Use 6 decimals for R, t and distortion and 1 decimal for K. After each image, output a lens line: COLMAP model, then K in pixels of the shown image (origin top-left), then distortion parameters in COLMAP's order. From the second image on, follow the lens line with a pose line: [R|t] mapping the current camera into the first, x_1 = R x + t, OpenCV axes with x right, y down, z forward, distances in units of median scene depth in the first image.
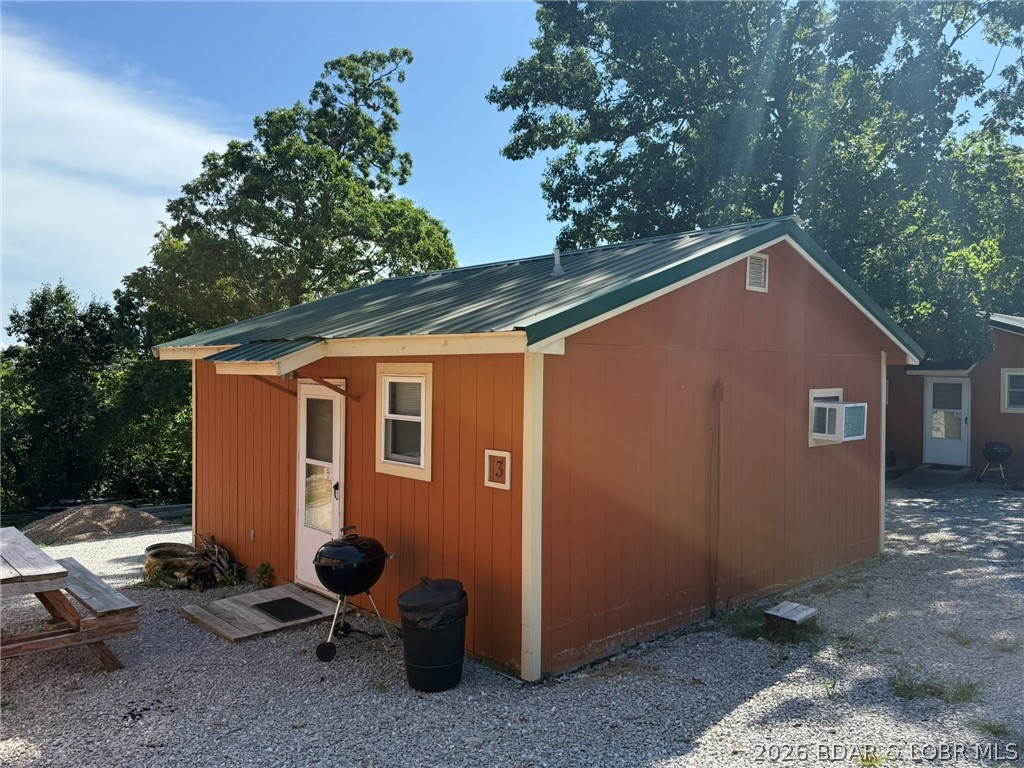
lens RADIAL K [[764.7, 0, 512.0], [0, 764.7, 384.0], [0, 0, 1]] dist [-0.002167, -0.001085]
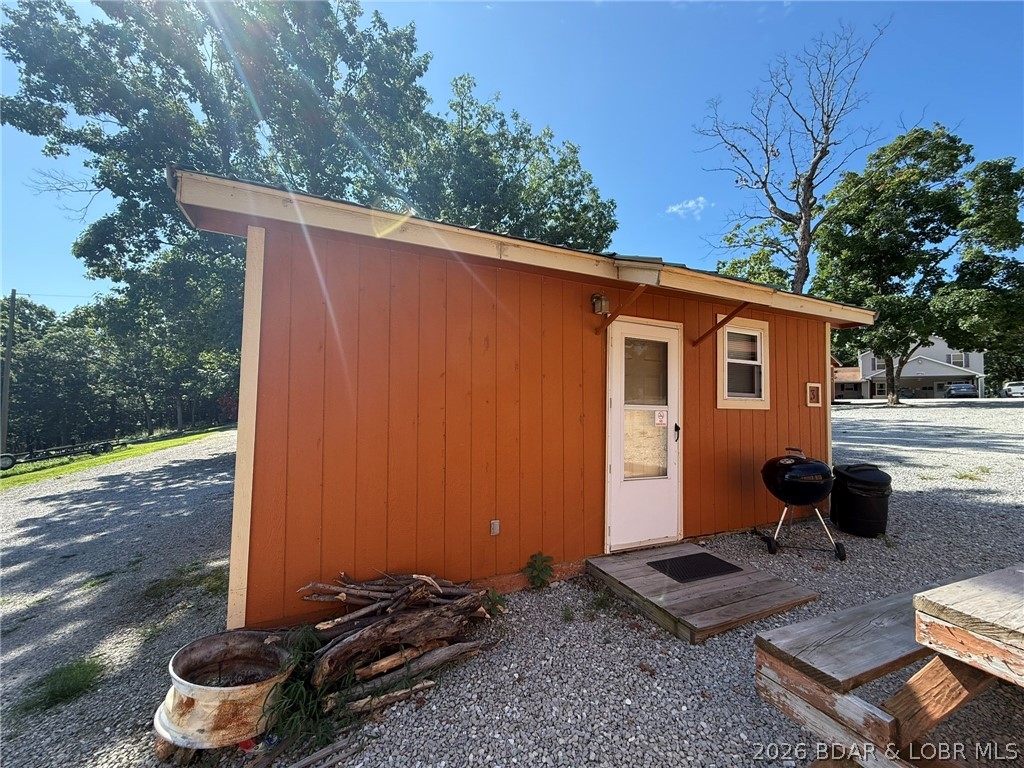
lens RADIAL K [[408.6, 0, 512.0], [0, 408.6, 384.0], [0, 0, 1]] dist [-0.000915, 0.000123]
pose [[0.332036, 0.040148, 0.942412, -0.872135], [-0.005016, 0.999155, -0.040798, 0.105639], [-0.943253, 0.008819, 0.331956, 1.094475]]
